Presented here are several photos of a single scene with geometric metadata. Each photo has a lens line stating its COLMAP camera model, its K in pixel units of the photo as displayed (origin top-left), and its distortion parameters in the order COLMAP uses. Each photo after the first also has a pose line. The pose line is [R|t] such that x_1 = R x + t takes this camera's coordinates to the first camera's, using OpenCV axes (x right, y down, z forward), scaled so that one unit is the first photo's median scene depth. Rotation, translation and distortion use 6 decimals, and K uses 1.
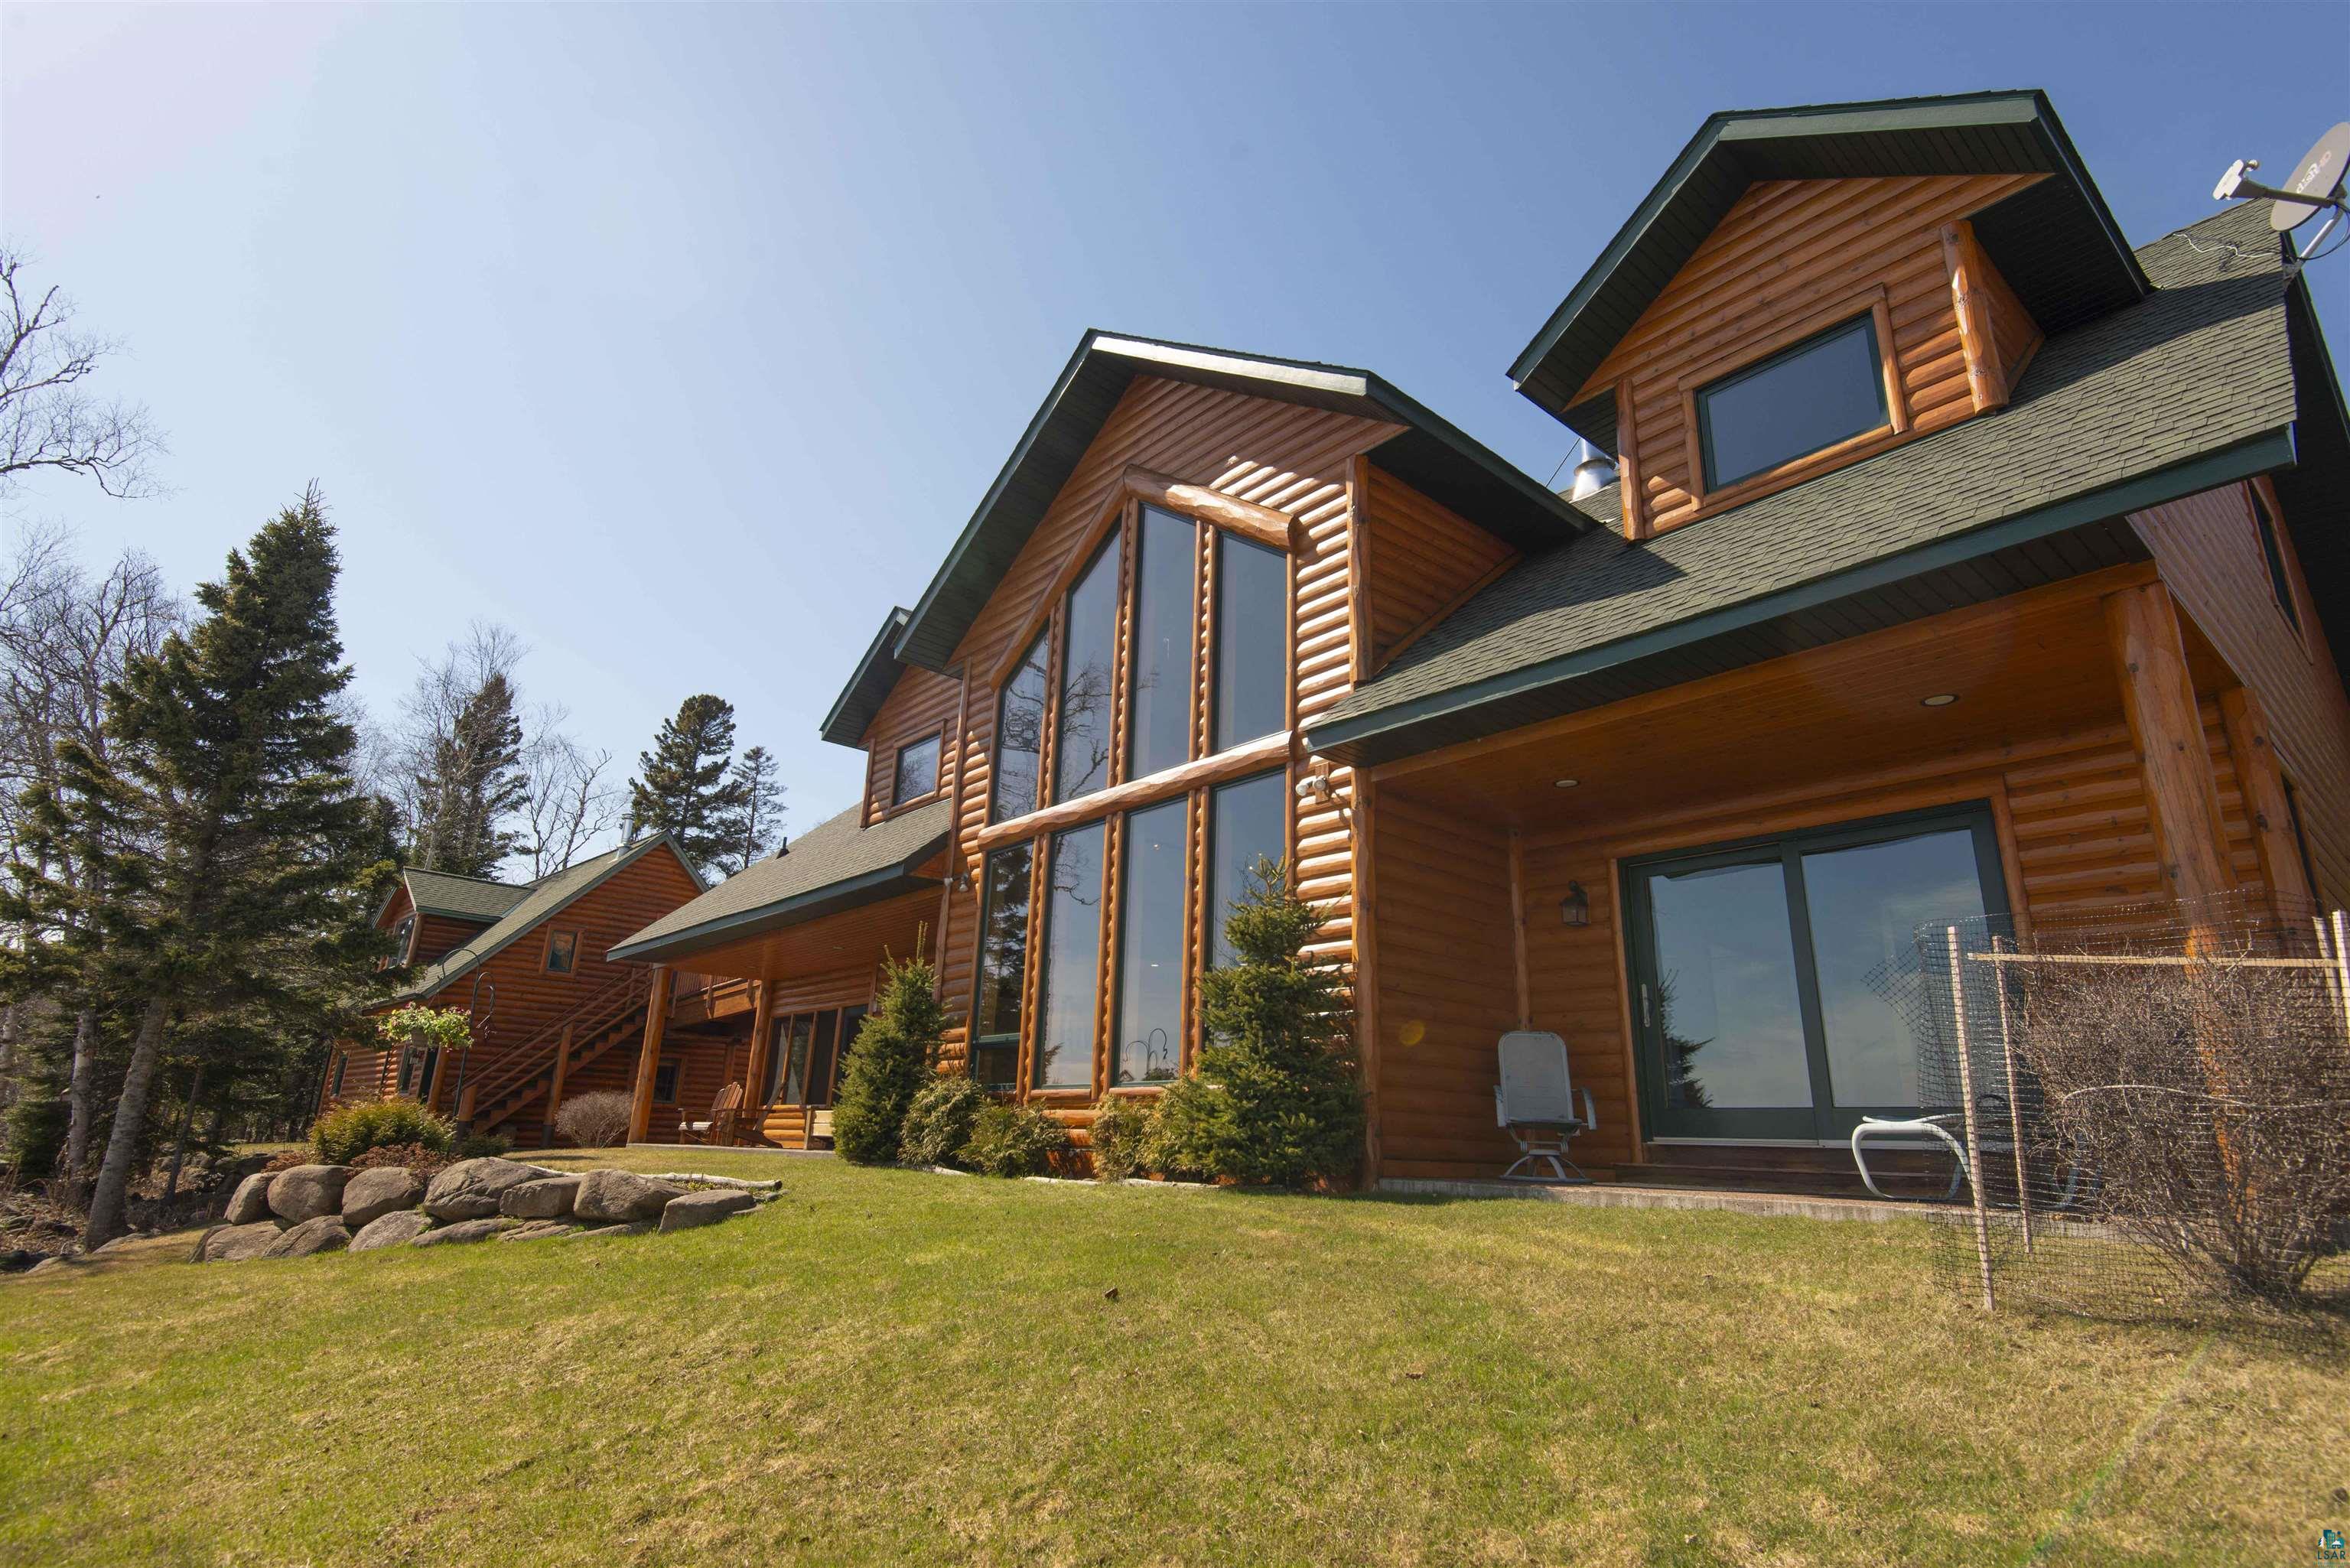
lens RADIAL K [[1199.9, 0, 1172.9], [0, 1199.9, 770.3], [0, 0, 1]] dist [0.017186, -0.004978]
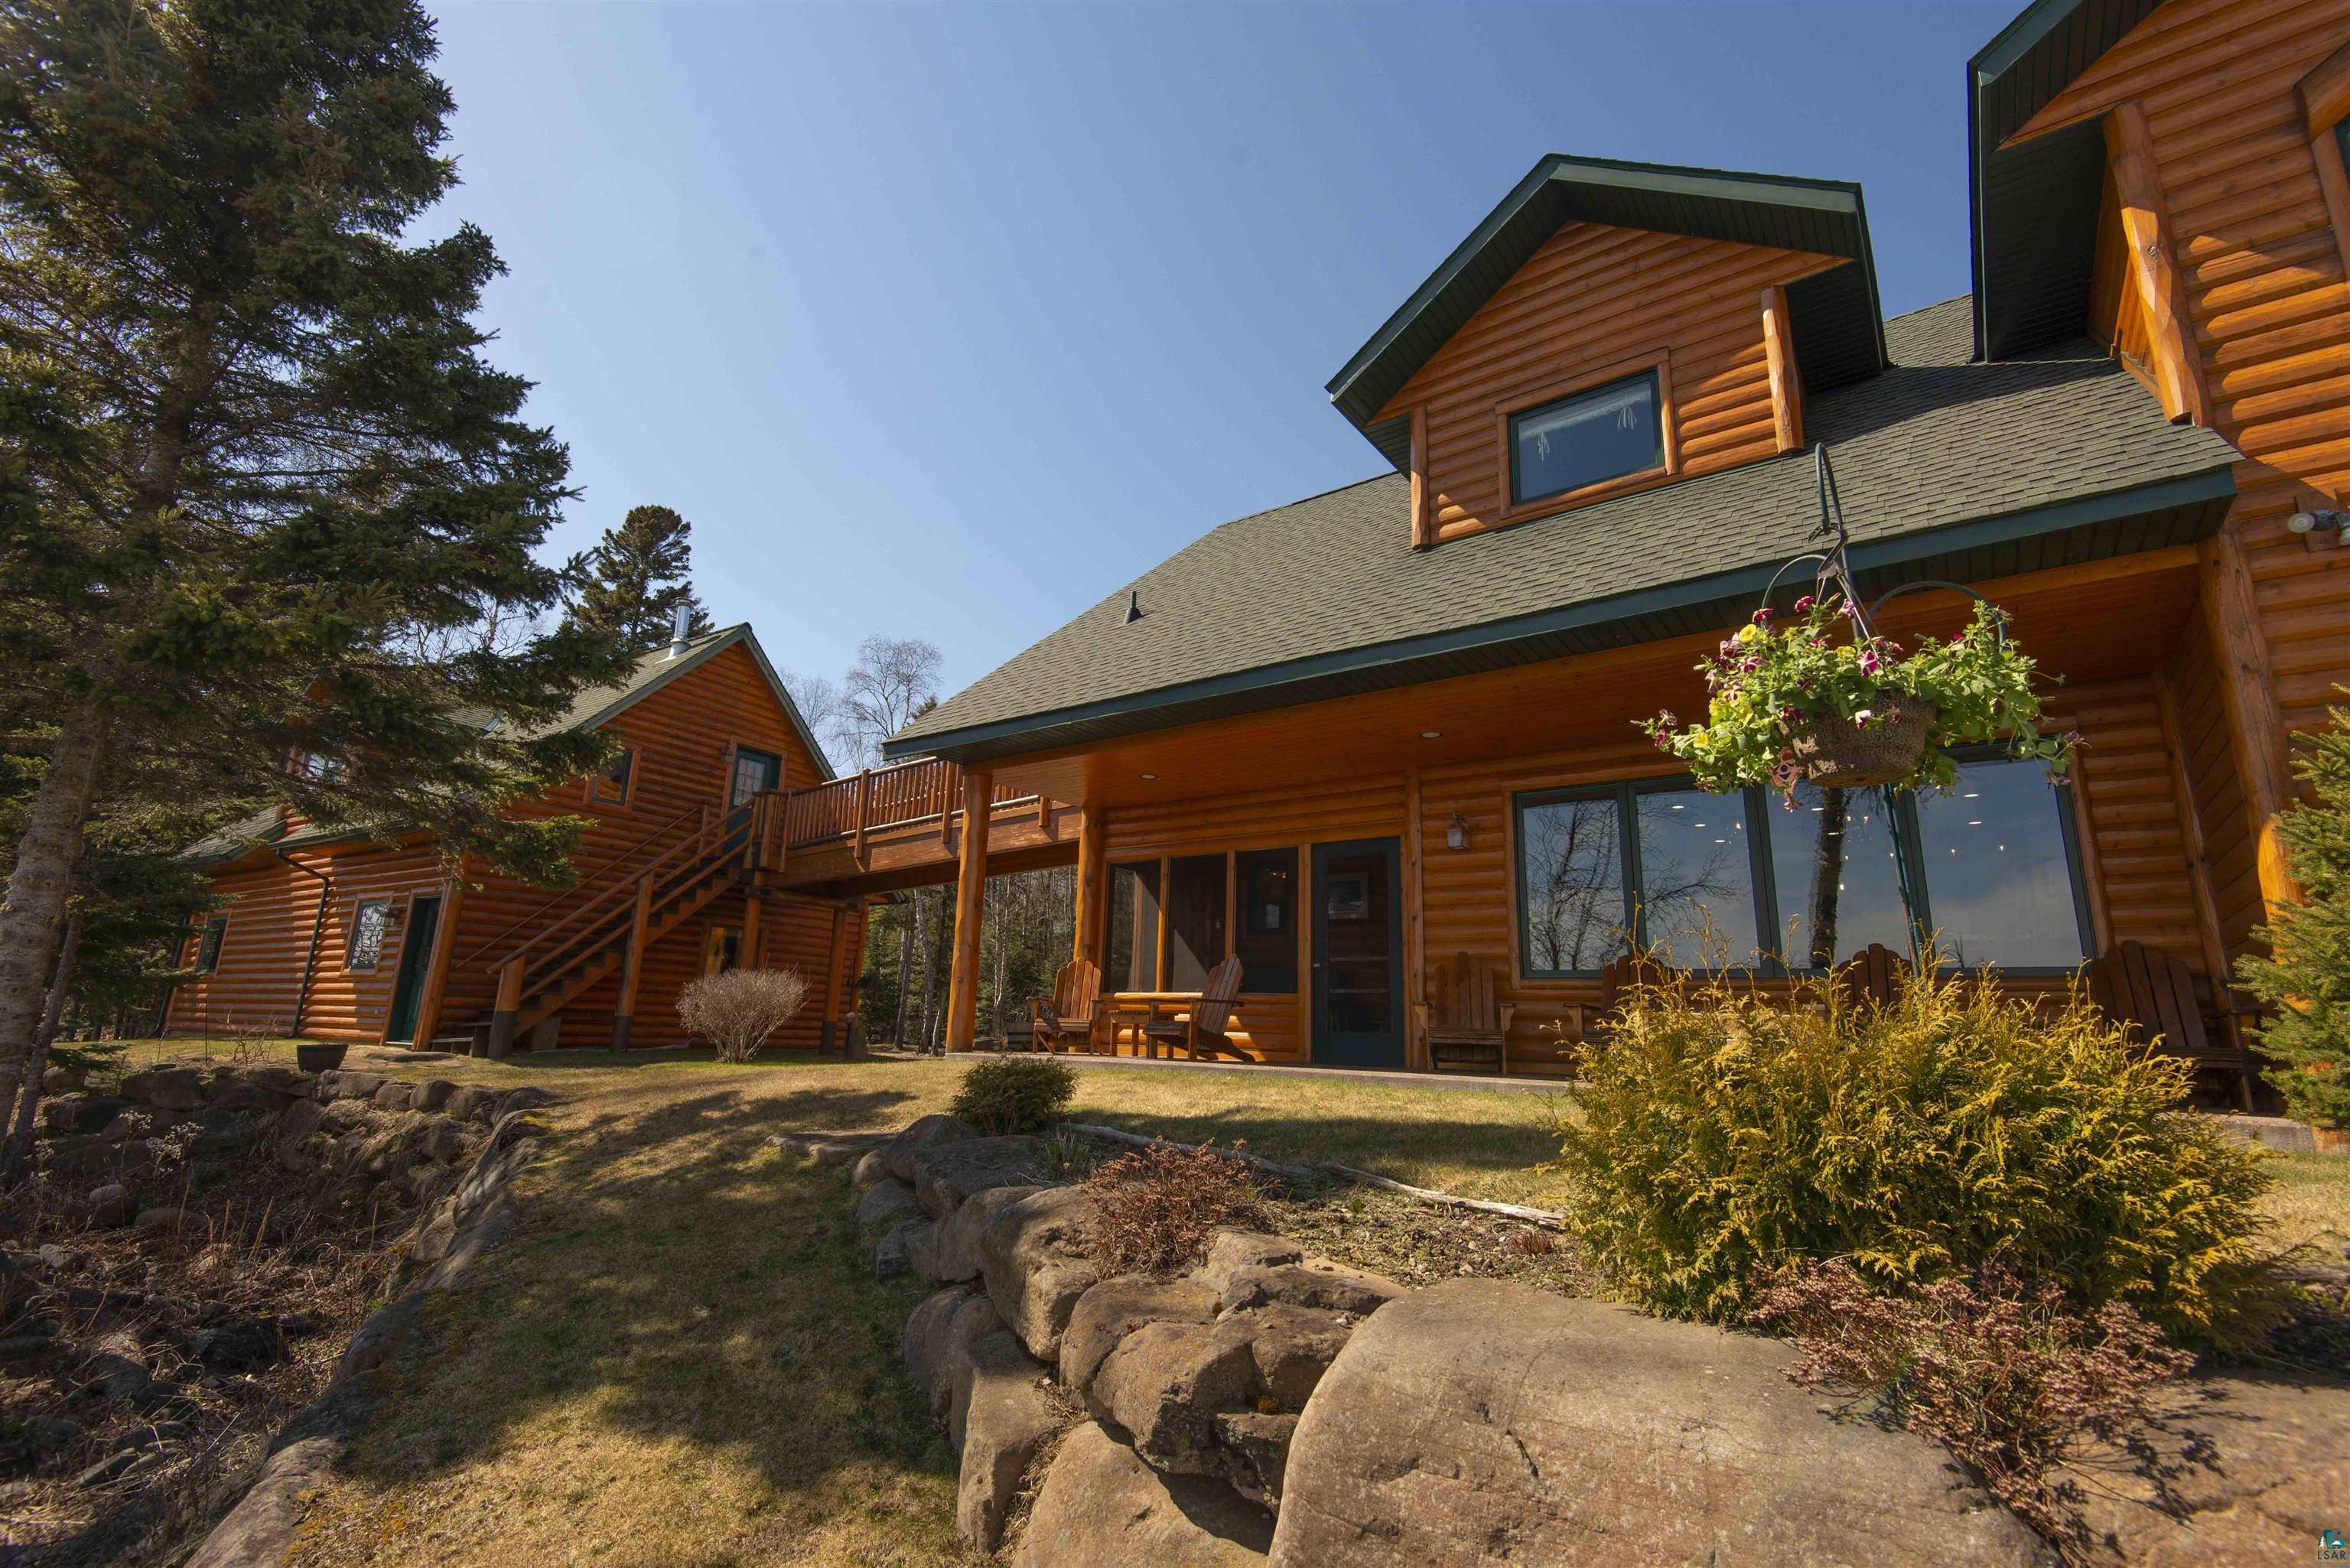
lens RADIAL K [[1065.8, 0, 1189.8], [0, 1065.8, 777.7], [0, 0, 1]] dist [0.016799, -0.008094]
pose [[0.974881, 0.048187, 0.217453, -0.795463], [-0.064541, 0.995545, 0.068737, 0.220000], [-0.213172, -0.081045, 0.973647, 0.802332]]
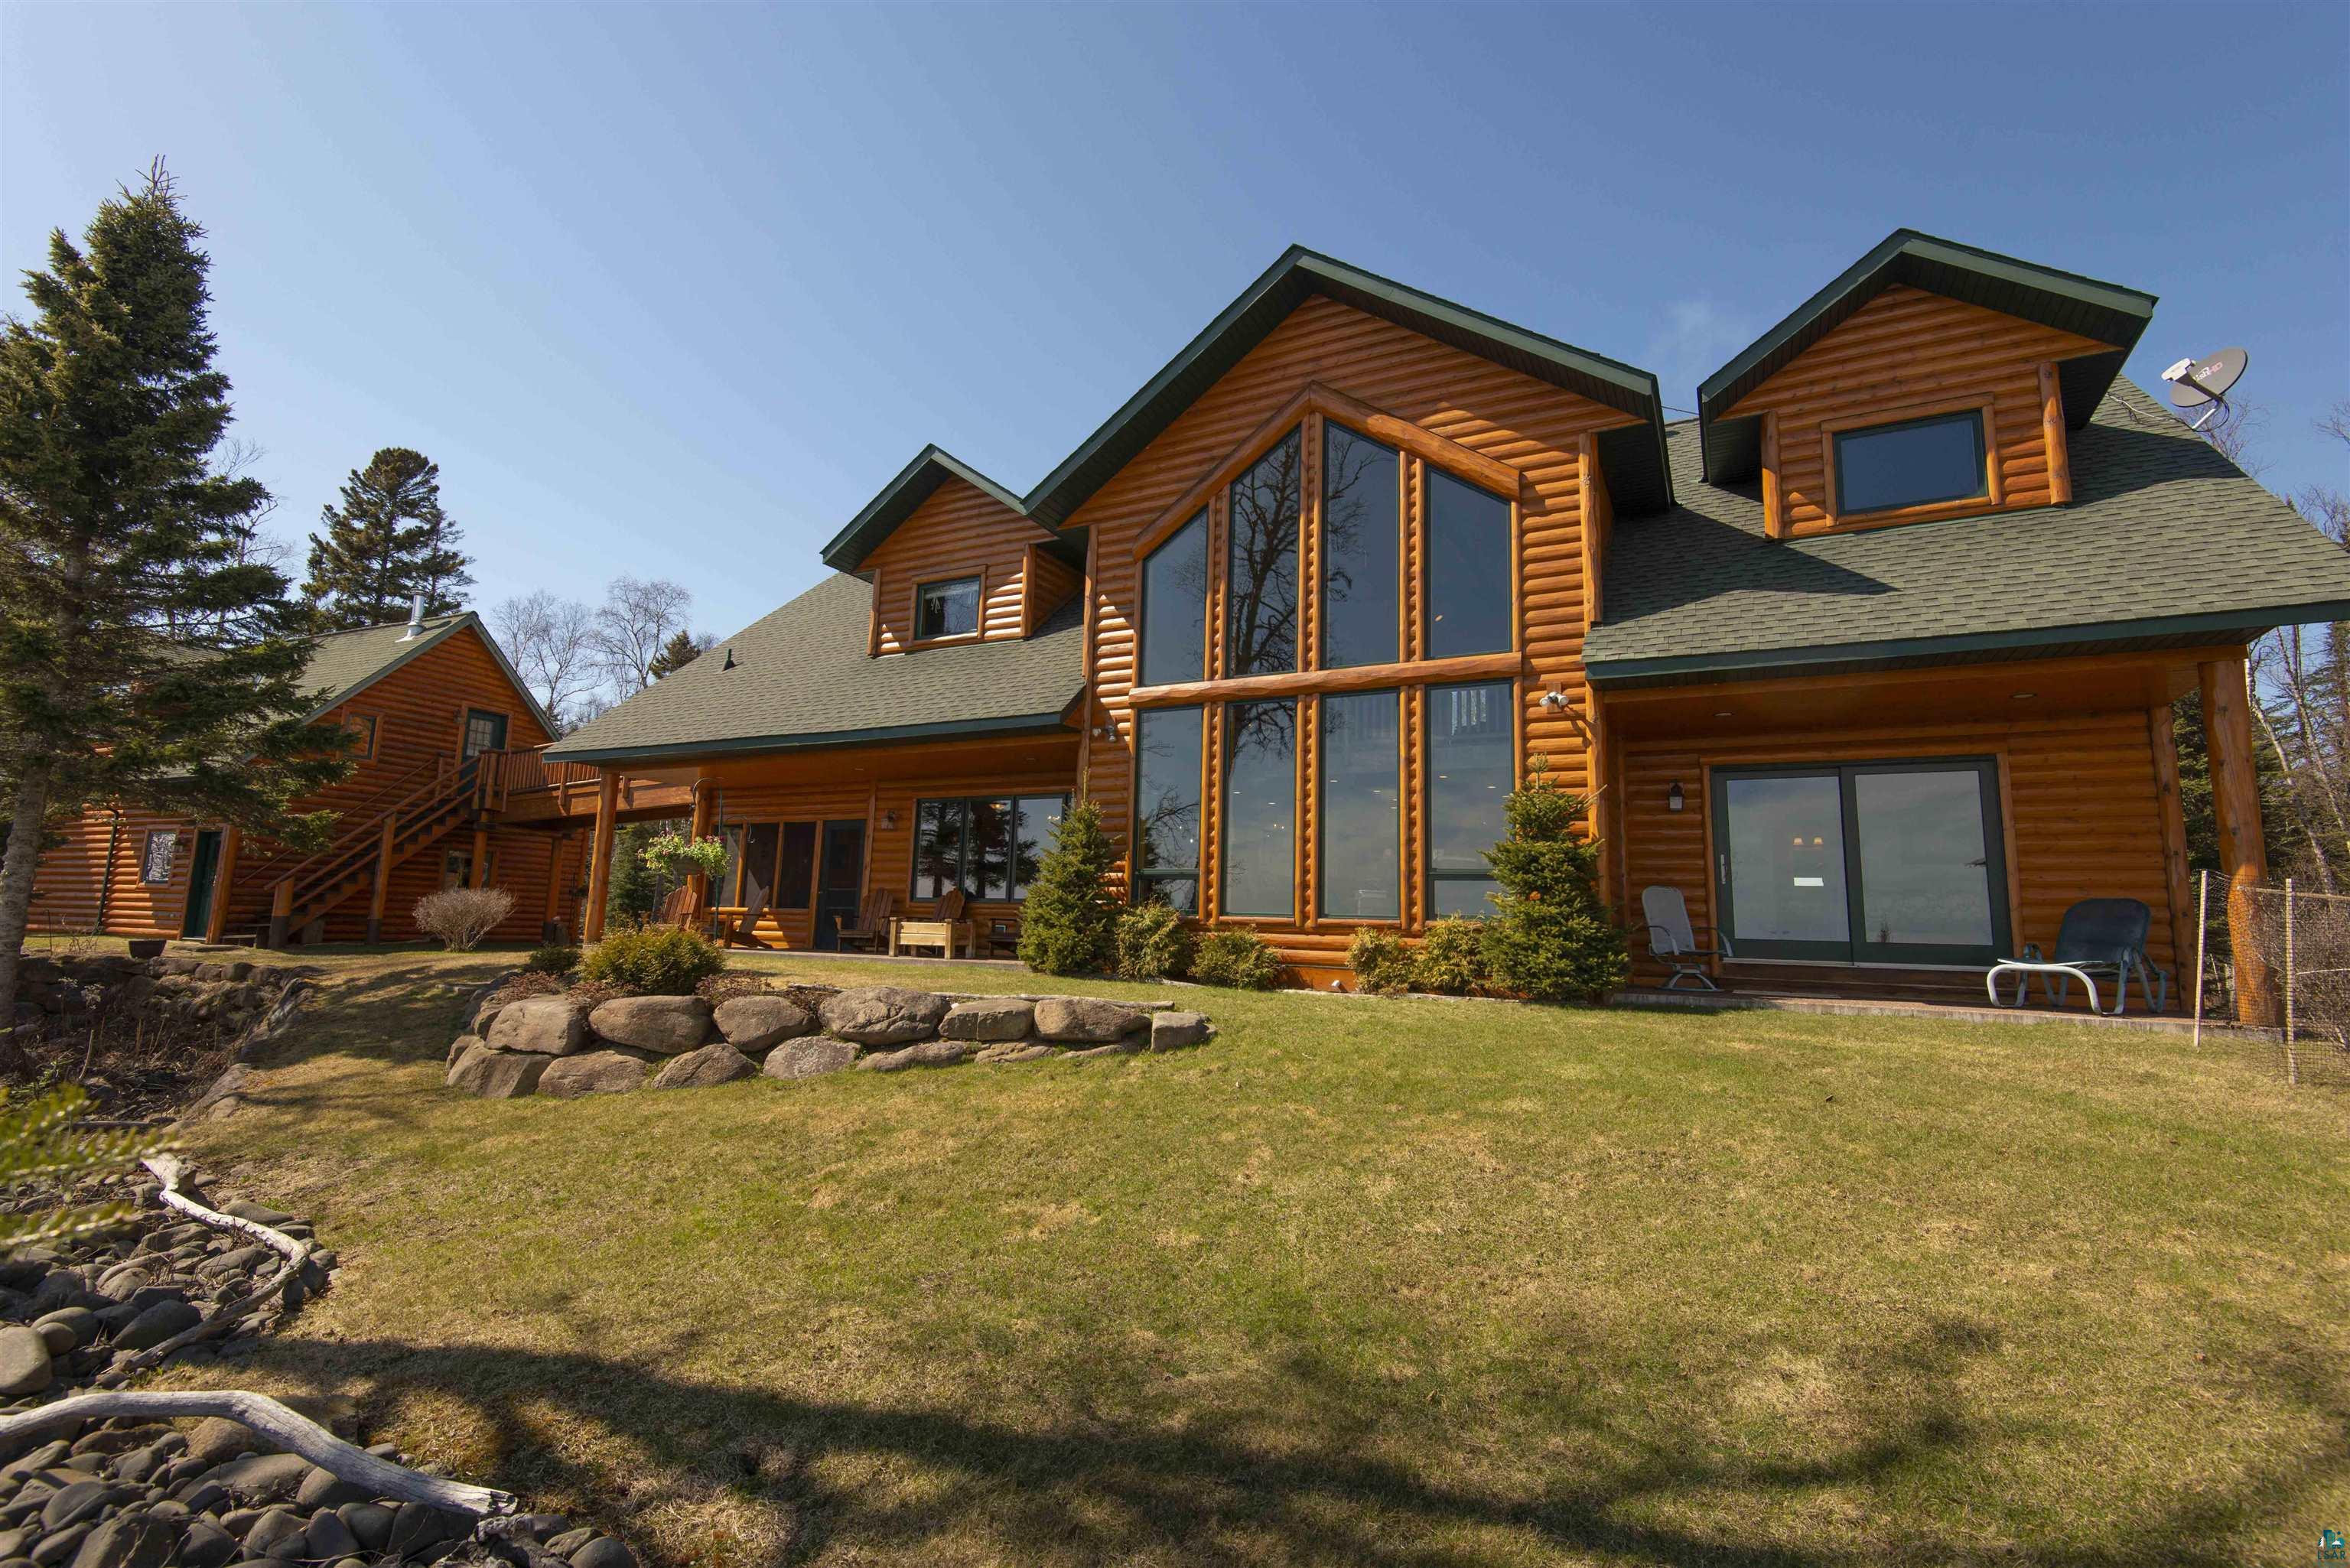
lens RADIAL K [[1065.8, 0, 1180.7], [0, 1065.8, 777.4], [0, 0, 1]] dist [0.016799, -0.008094]
pose [[0.931050, 0.046151, 0.361962, -0.556031], [-0.108181, 0.982284, 0.153022, -0.031089], [-0.348488, -0.181628, 0.919548, 0.055672]]
